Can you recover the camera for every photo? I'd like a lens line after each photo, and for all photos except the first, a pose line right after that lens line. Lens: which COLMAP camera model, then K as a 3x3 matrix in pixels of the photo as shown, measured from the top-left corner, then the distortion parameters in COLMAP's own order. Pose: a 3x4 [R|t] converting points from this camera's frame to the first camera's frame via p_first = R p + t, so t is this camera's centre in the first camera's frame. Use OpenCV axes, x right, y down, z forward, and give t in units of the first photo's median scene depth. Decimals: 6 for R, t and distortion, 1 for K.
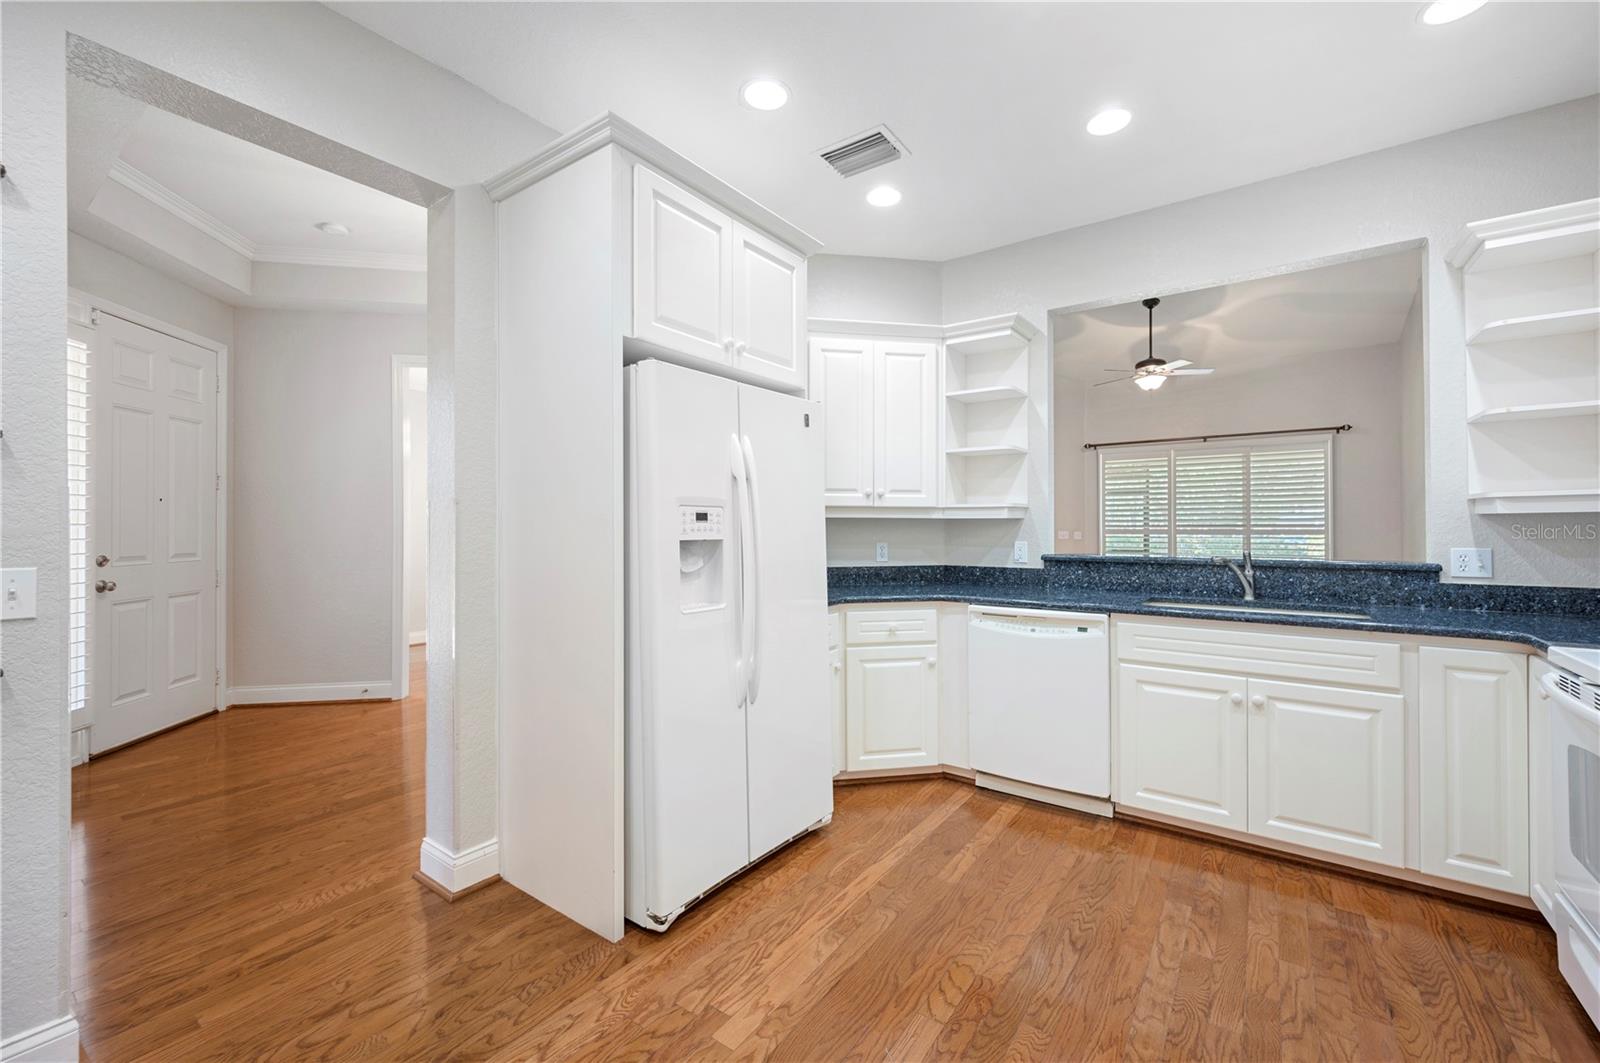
lens RADIAL K [[640.4, 0, 808.8], [0, 640.4, 536.4], [0, 0, 1]] dist [-0.000543, -0.000918]
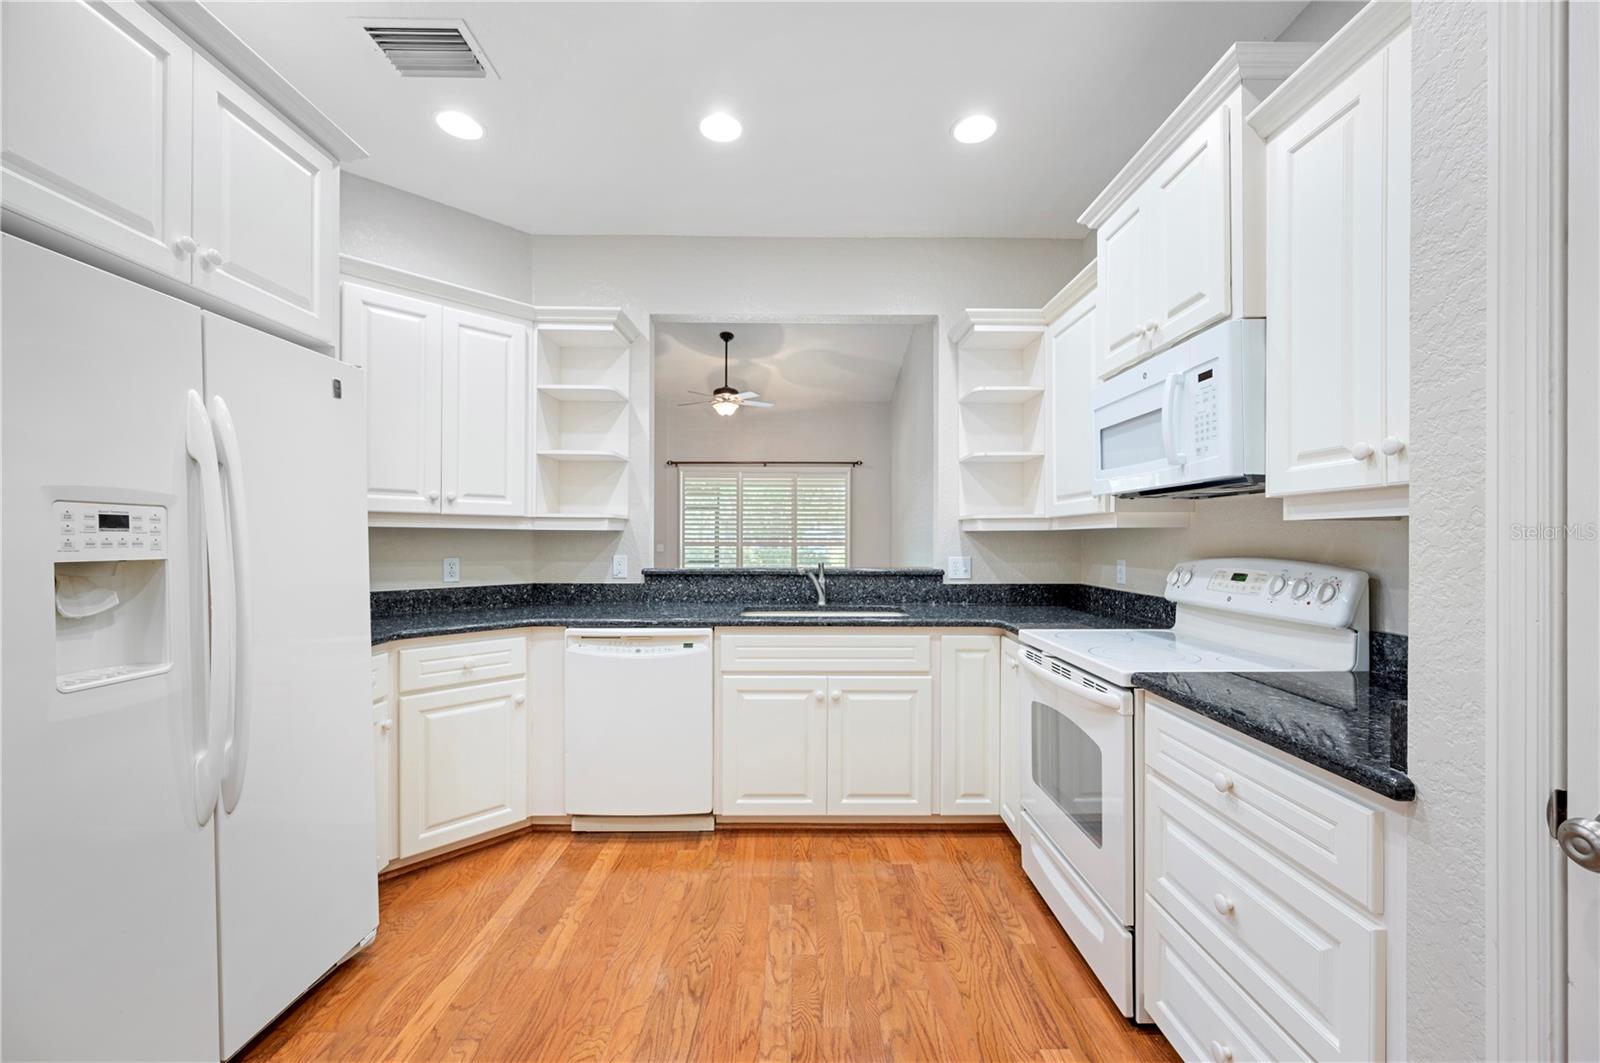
lens RADIAL K [[640.4, 0, 808.8], [0, 640.4, 536.4], [0, 0, 1]] dist [-0.000543, -0.000918]
pose [[0.807498, 0.005614, 0.589843, 0.001162], [0.005851, 0.999829, -0.017527, -0.002209], [-0.589841, 0.017604, 0.807328, 0.110551]]
